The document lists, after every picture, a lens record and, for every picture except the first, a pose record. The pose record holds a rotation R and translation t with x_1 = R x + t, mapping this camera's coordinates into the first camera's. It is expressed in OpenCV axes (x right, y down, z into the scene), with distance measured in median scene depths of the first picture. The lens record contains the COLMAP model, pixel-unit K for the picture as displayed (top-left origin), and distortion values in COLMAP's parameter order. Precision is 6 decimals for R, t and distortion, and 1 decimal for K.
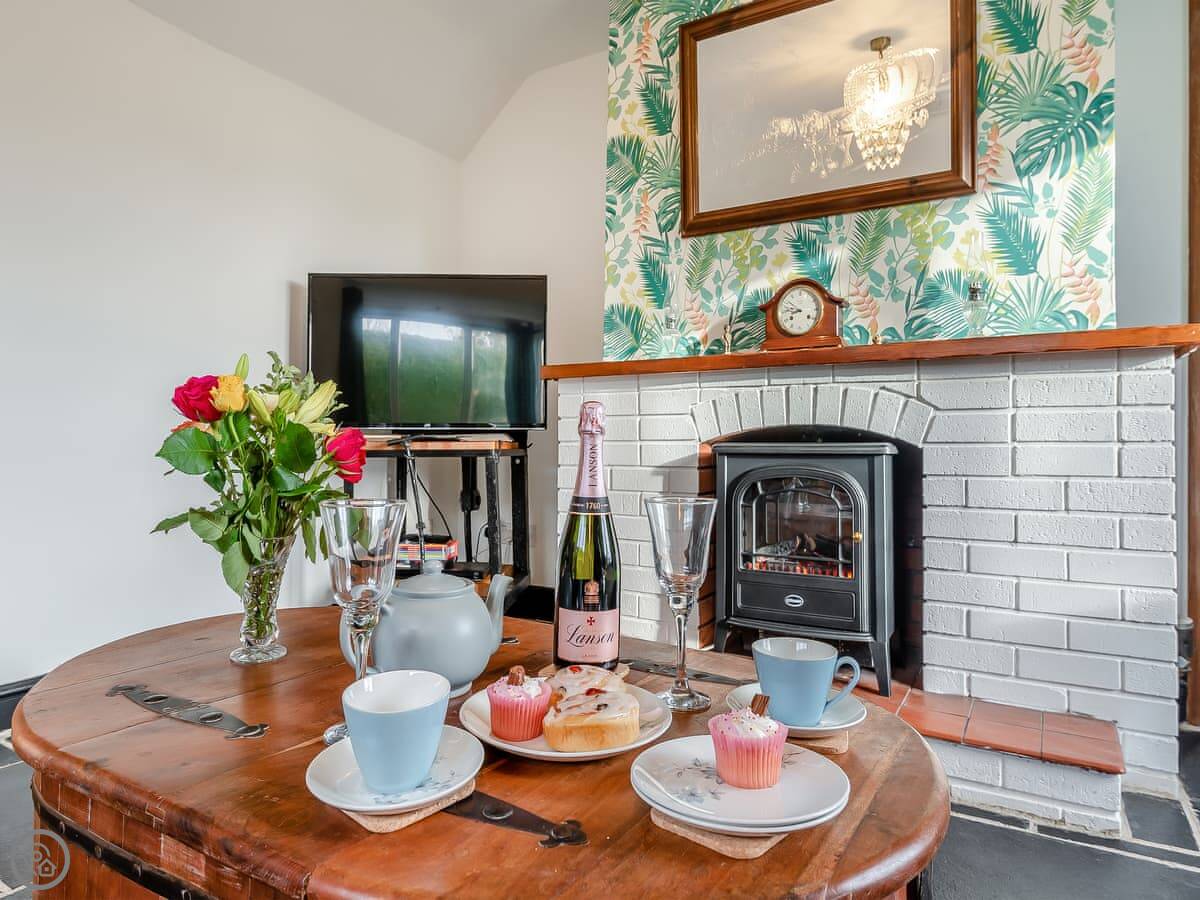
lens RADIAL K [[638.9, 0, 600.4], [0, 638.9, 442.9], [0, 0, 1]] dist [-0.011884, -0.001428]
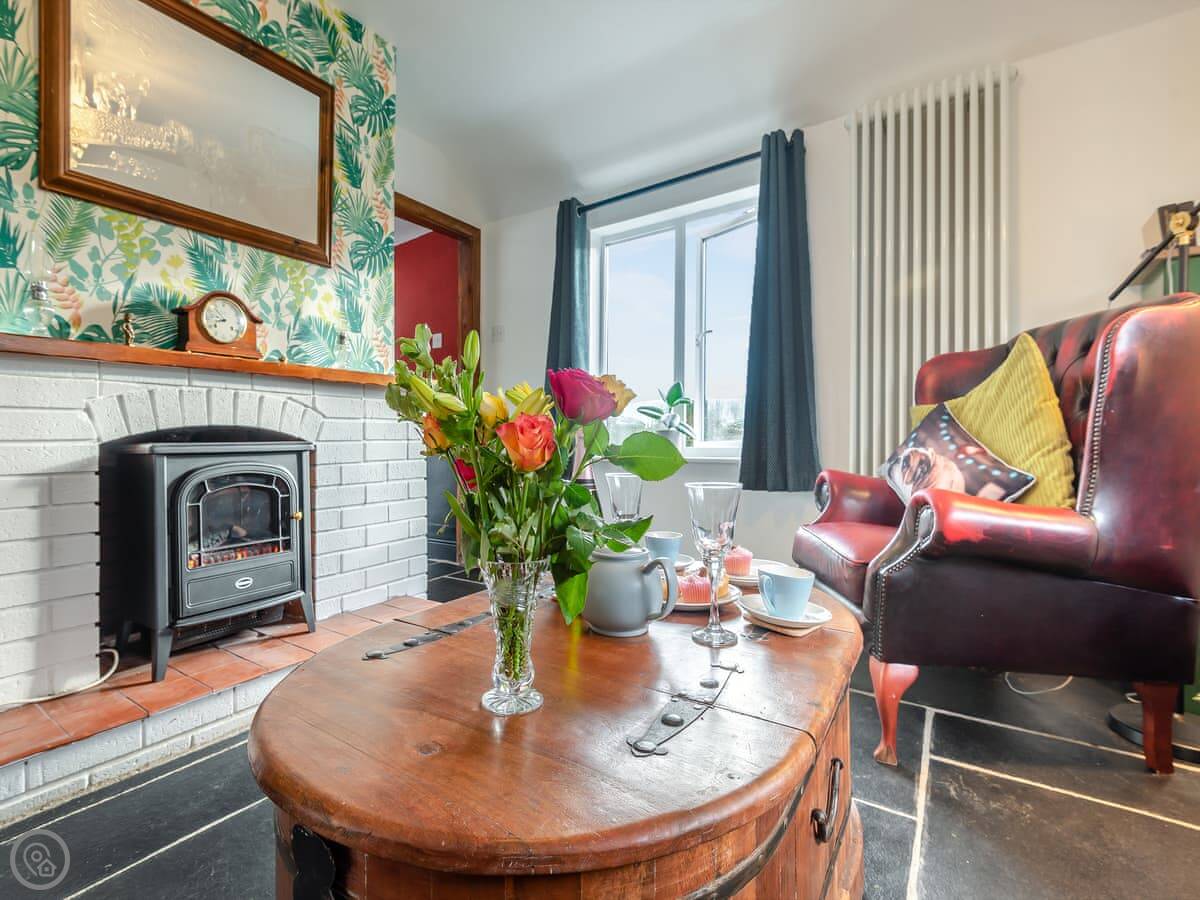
lens RADIAL K [[520.6, 0, 600.0], [0, 520.6, 450.0], [0, 0, 1]] dist [0.000884, -0.011004]
pose [[0.083356, -0.024554, 0.996217, -0.525376], [0.003434, 0.999698, 0.024353, -0.005759], [-0.996514, 0.001391, 0.083415, 0.278320]]
